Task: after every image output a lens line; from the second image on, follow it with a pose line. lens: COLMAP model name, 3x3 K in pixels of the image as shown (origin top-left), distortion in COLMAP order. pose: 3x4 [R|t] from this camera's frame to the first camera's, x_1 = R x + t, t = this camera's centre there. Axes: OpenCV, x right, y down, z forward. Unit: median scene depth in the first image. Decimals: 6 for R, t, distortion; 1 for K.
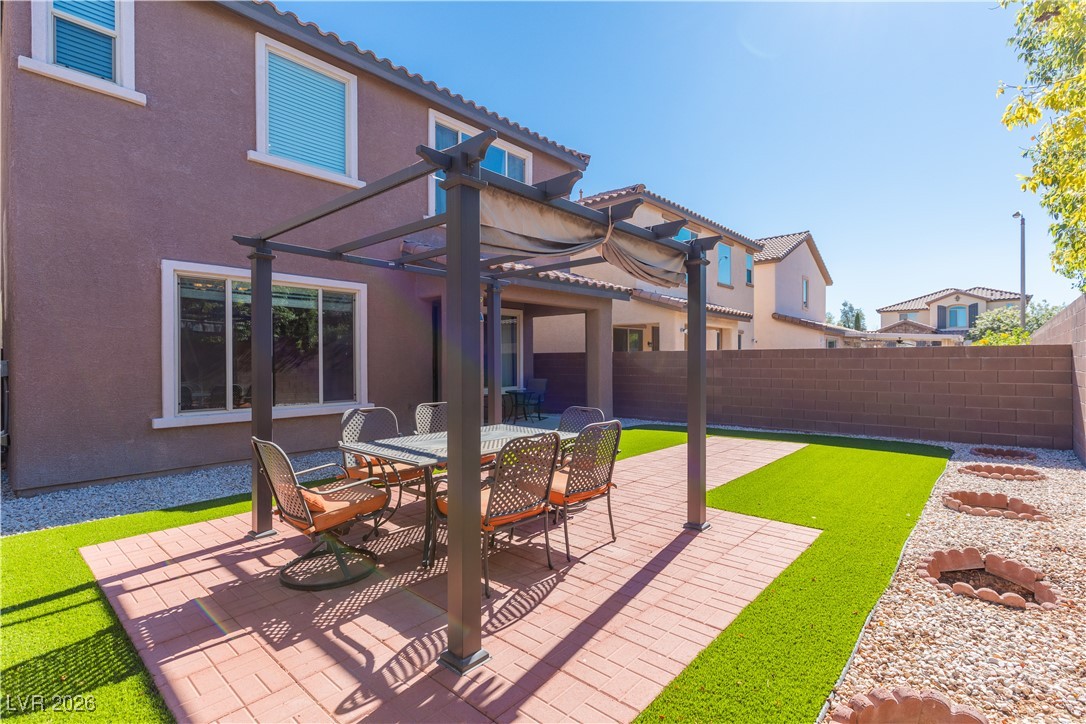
lens RADIAL K [[501.8, 0, 539.9], [0, 501.8, 364.0], [0, 0, 1]] dist [0.003220, -0.000193]
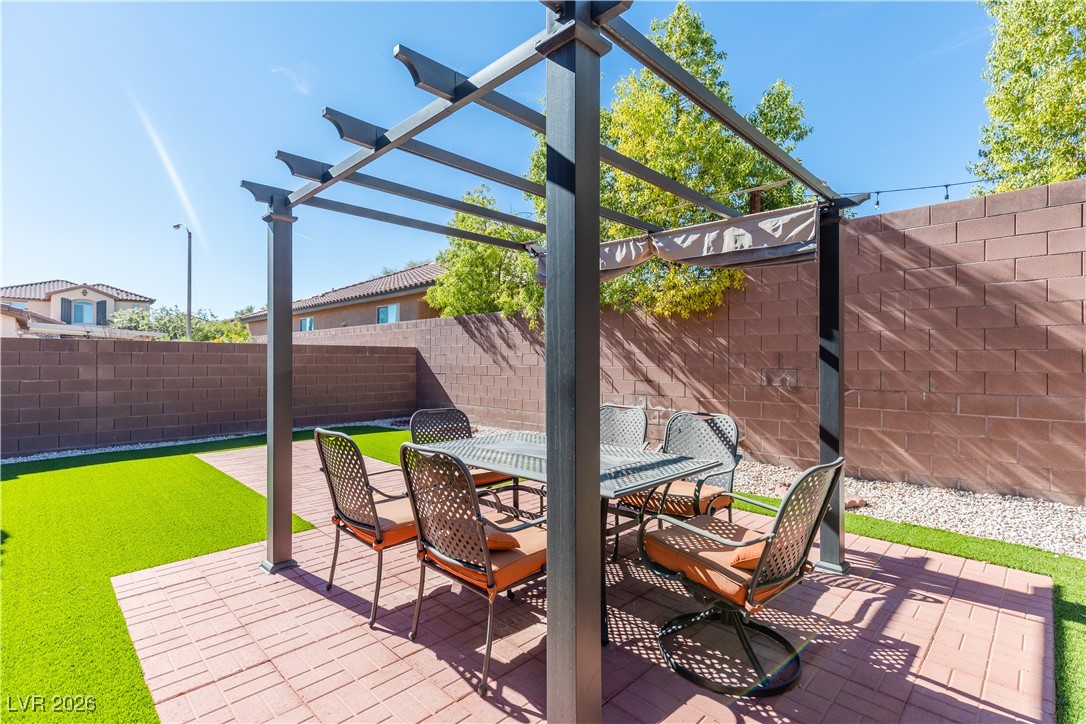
lens RADIAL K [[501.8, 0, 550.1], [0, 501.8, 361.8], [0, 0, 1]] dist [0.003220, -0.000193]
pose [[0.055083, -0.000444, 0.998482, -1.385056], [0.002423, 0.999997, 0.000311, 0.017642], [-0.998479, 0.002402, 0.055083, 1.497349]]
